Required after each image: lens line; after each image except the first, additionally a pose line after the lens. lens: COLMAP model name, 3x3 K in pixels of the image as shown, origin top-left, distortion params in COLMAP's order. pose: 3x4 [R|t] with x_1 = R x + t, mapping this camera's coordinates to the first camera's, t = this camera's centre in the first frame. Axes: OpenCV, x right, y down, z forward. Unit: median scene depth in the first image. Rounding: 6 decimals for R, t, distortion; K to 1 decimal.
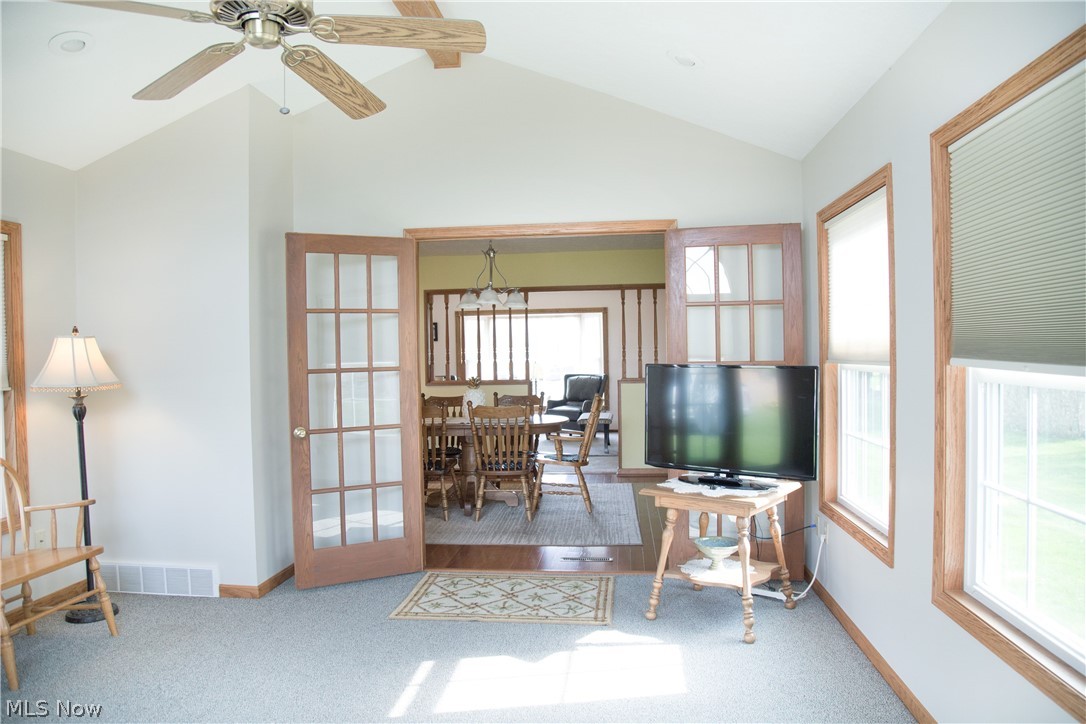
lens RADIAL K [[742.2, 0, 543.0], [0, 742.2, 362.0], [0, 0, 1]] dist [-0.126589, 0.005385]
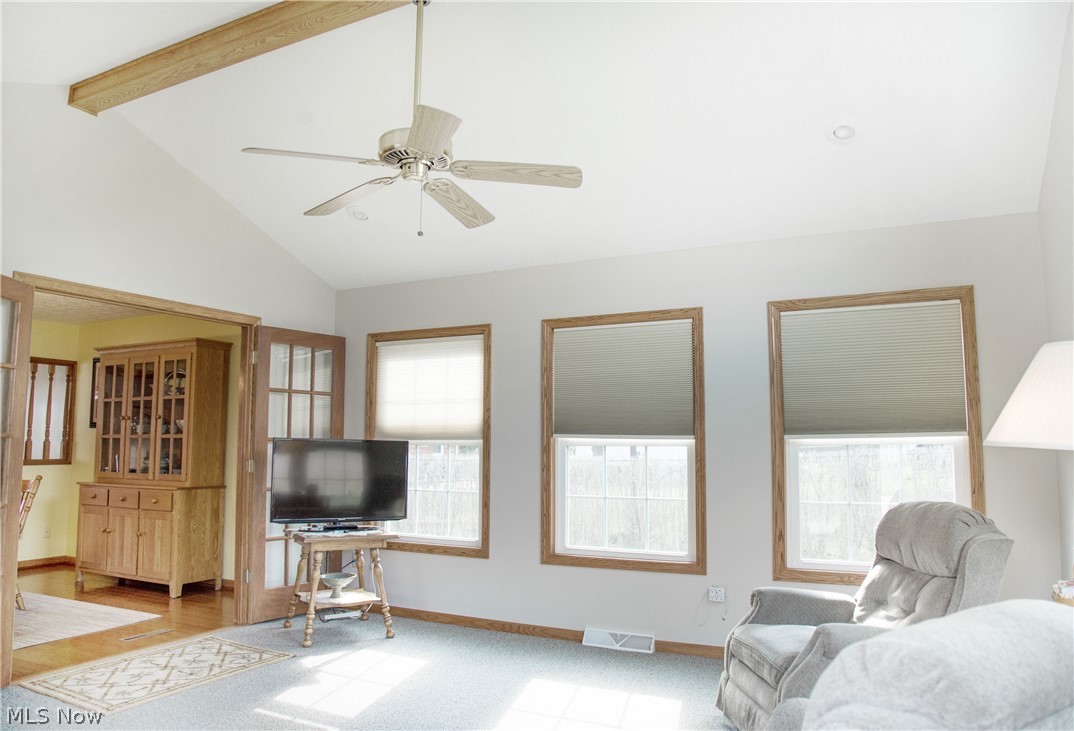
lens RADIAL K [[768.4, 0, 537.0], [0, 768.4, 365.5], [0, 0, 1]] dist [-0.001817, -0.000042]
pose [[0.383601, 0.109066, 0.917036, -1.020989], [-0.000377, 0.993020, -0.117946, 0.040005], [-0.923499, 0.044899, 0.380965, 0.146013]]
